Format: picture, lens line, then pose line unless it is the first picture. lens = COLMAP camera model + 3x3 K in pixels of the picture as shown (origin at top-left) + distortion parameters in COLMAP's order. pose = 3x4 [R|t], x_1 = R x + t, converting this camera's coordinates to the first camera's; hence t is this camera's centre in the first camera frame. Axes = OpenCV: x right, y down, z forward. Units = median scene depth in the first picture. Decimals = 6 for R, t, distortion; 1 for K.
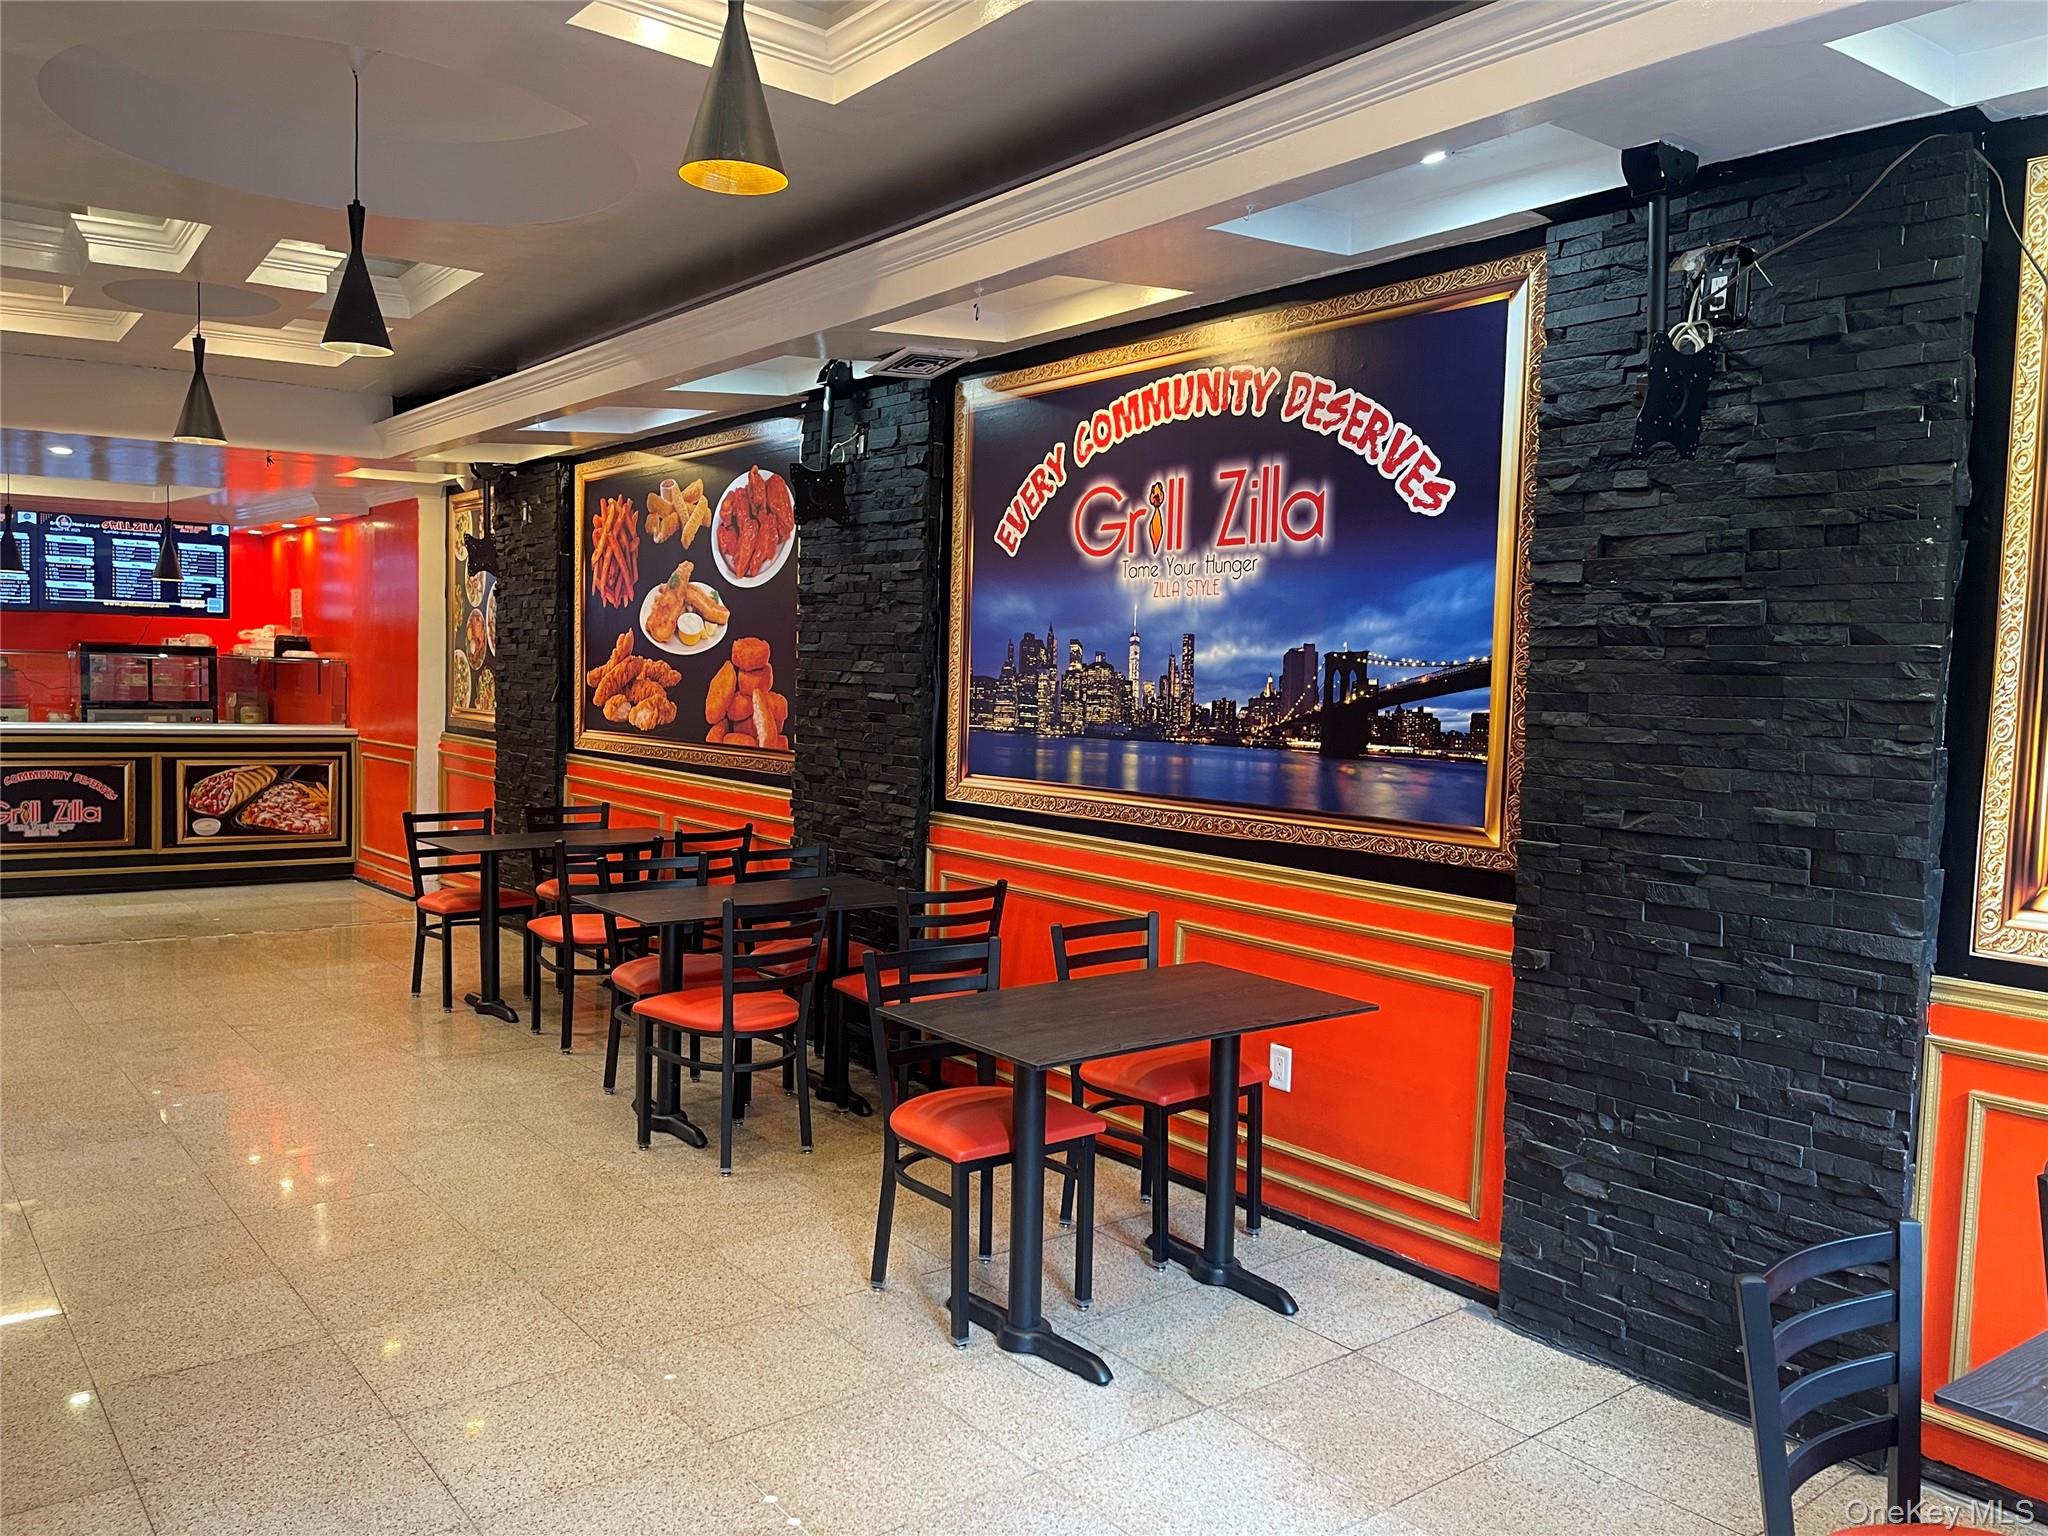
lens RADIAL K [[1530.4, 0, 1019.5], [0, 1530.4, 771.7], [0, 0, 1]] dist [0.071050, -0.086125]
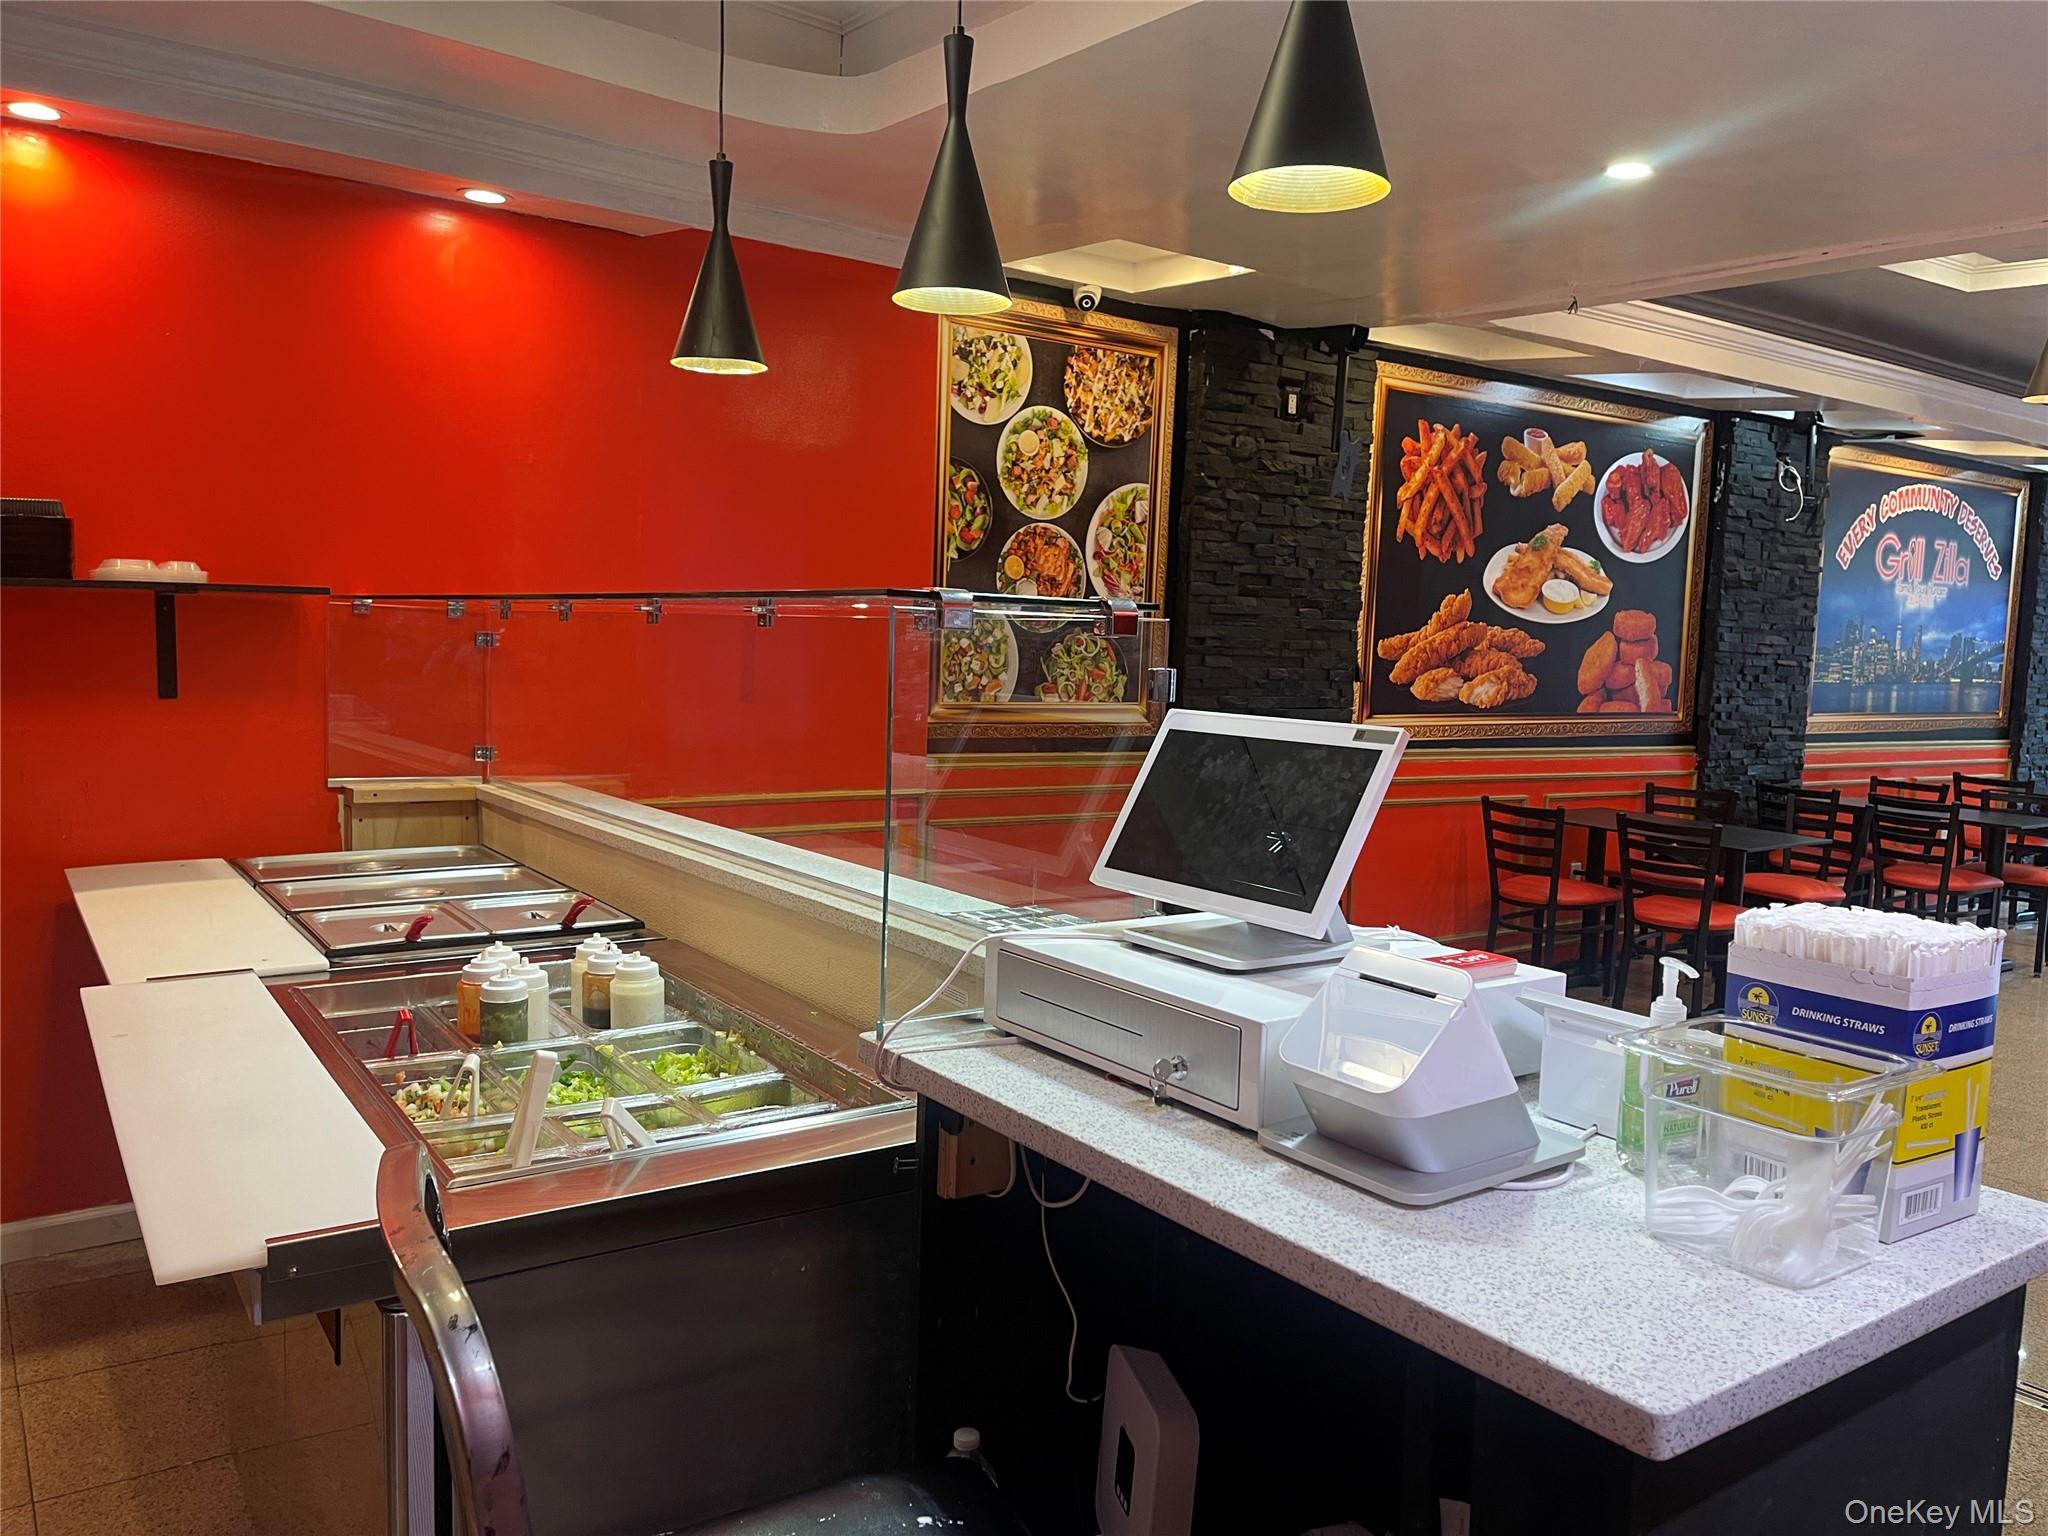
lens RADIAL K [[1530.4, 0, 1019.5], [0, 1530.4, 771.7], [0, 0, 1]] dist [0.071050, -0.086125]
pose [[0.058656, -0.114775, 0.991658, -1.254235], [0.030824, 0.993103, 0.113119, -0.108620], [-0.997802, 0.023932, 0.061789, 1.340423]]
